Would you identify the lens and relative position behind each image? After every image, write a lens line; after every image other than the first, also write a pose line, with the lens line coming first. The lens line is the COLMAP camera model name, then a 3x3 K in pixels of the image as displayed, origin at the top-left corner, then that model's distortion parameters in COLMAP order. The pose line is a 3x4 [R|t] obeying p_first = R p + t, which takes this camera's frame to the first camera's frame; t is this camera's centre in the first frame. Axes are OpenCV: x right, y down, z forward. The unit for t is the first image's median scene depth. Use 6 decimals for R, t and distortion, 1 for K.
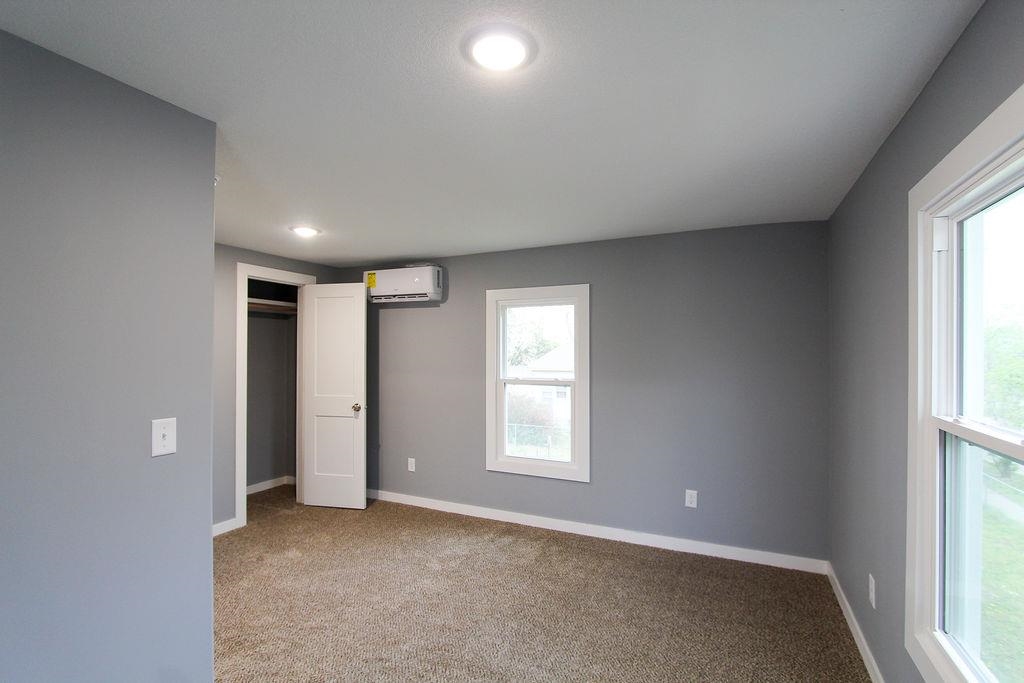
lens RADIAL K [[473.6, 0, 509.6], [0, 473.6, 347.2], [0, 0, 1]] dist [-0.014298, 0.001856]
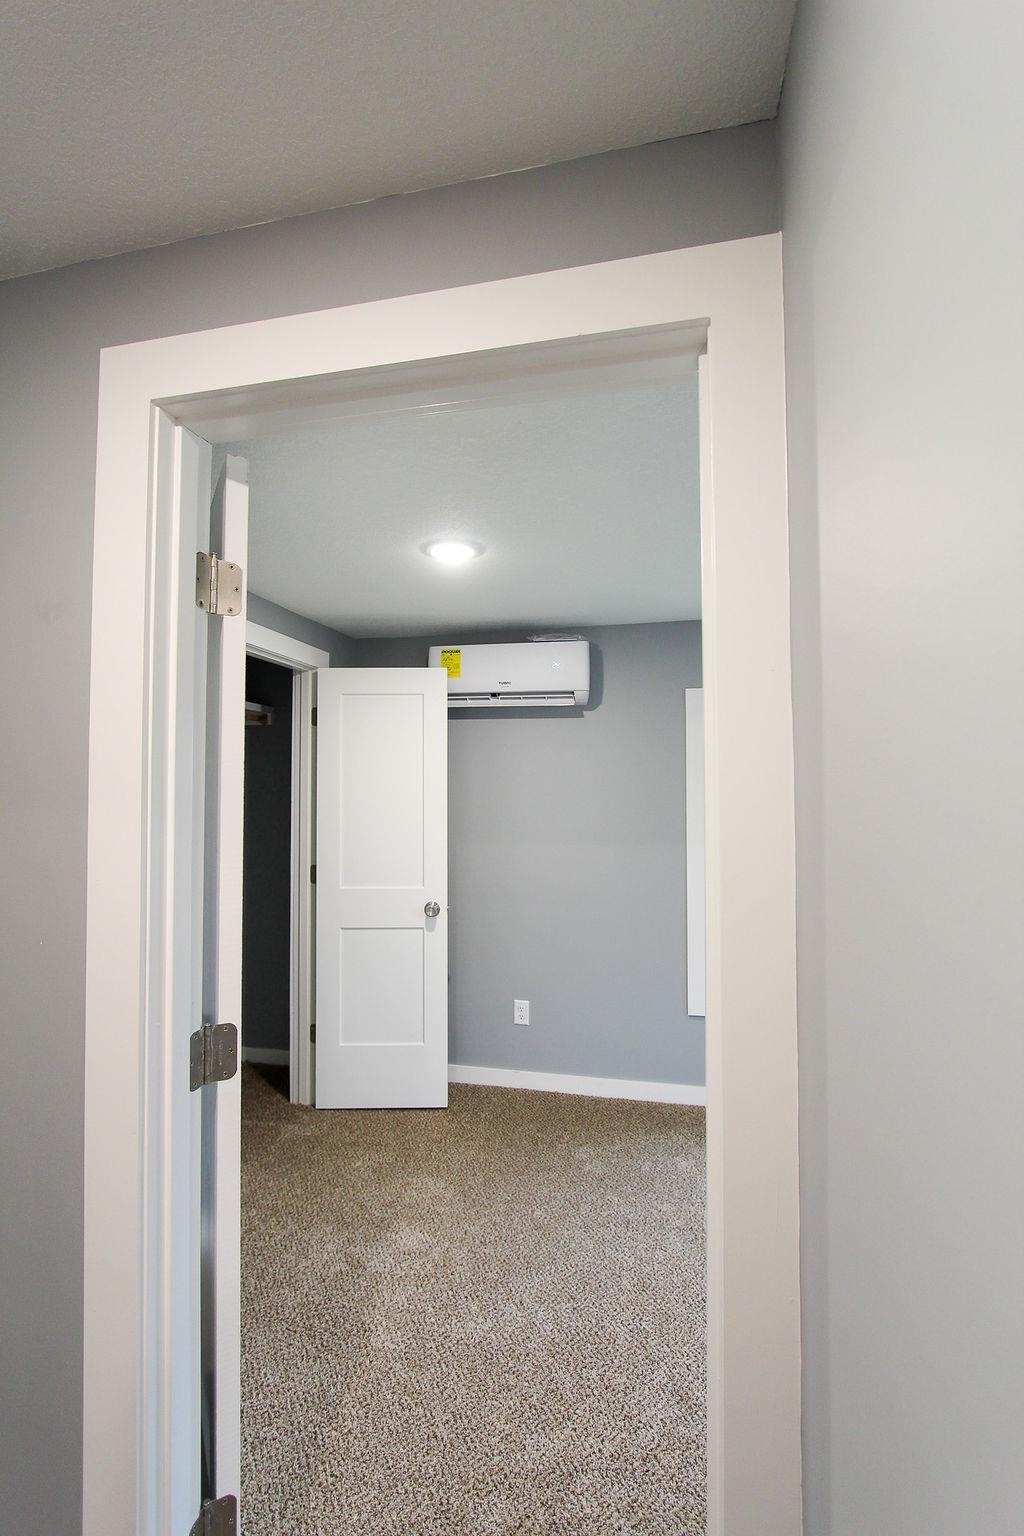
lens RADIAL K [[710.4, 0, 506.8], [0, 710.4, 766.5], [0, 0, 1]] dist [-0.014298, 0.001856]
pose [[0.977767, 0.005151, 0.209632, -0.404946], [-0.000756, 0.999778, -0.021041, -0.011192], [-0.209694, 0.020415, 0.977554, 0.223325]]
